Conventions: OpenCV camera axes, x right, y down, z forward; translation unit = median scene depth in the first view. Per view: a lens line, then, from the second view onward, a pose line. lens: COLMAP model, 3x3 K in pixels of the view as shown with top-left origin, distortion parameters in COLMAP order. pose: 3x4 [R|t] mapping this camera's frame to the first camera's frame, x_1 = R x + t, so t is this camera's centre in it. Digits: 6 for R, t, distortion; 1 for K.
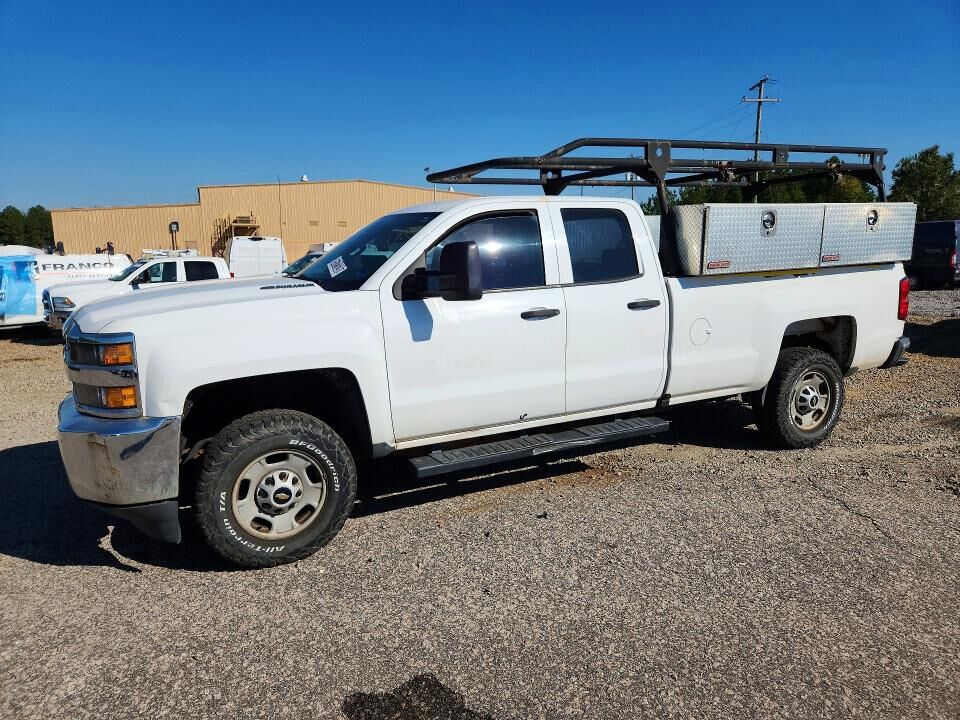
lens RADIAL K [[691.1, 0, 480.0], [0, 691.1, 360.0], [0, 0, 1]] dist [0.001137, 0.001059]
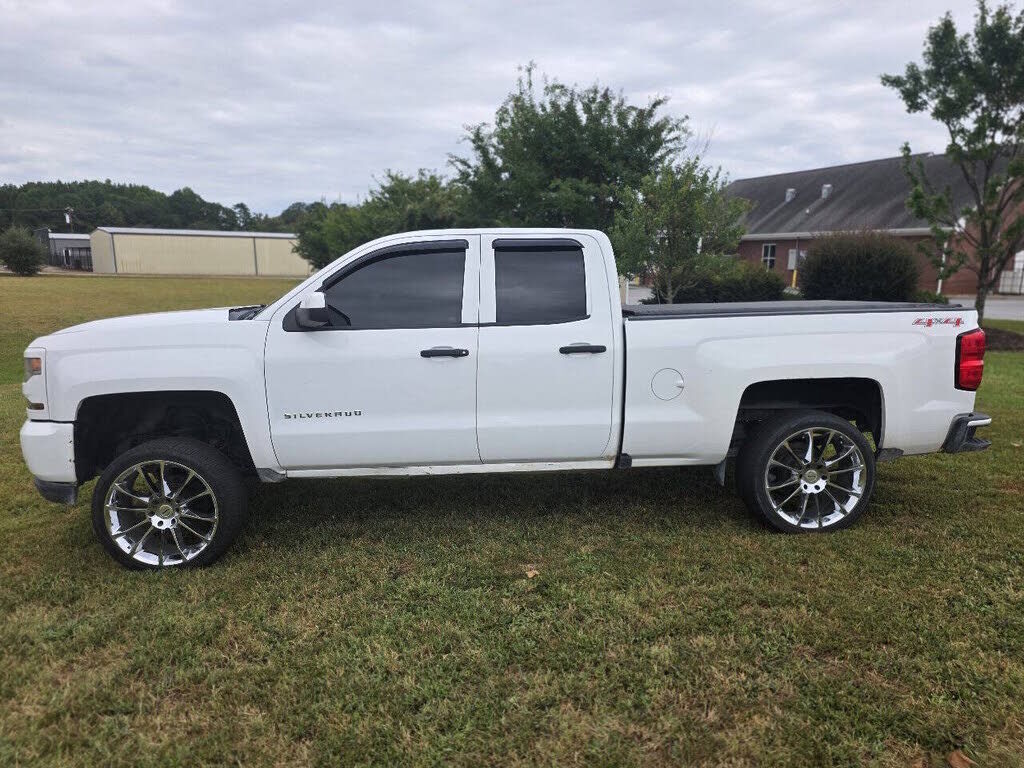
lens RADIAL K [[737.1, 0, 512.0], [0, 737.1, 384.0], [0, 0, 1]] dist [0.001137, 0.001059]
pose [[0.926869, 0.081230, -0.366490, 0.521947], [-0.078655, 0.996660, 0.021982, -0.052395], [0.367051, 0.008452, 0.930162, 0.091482]]
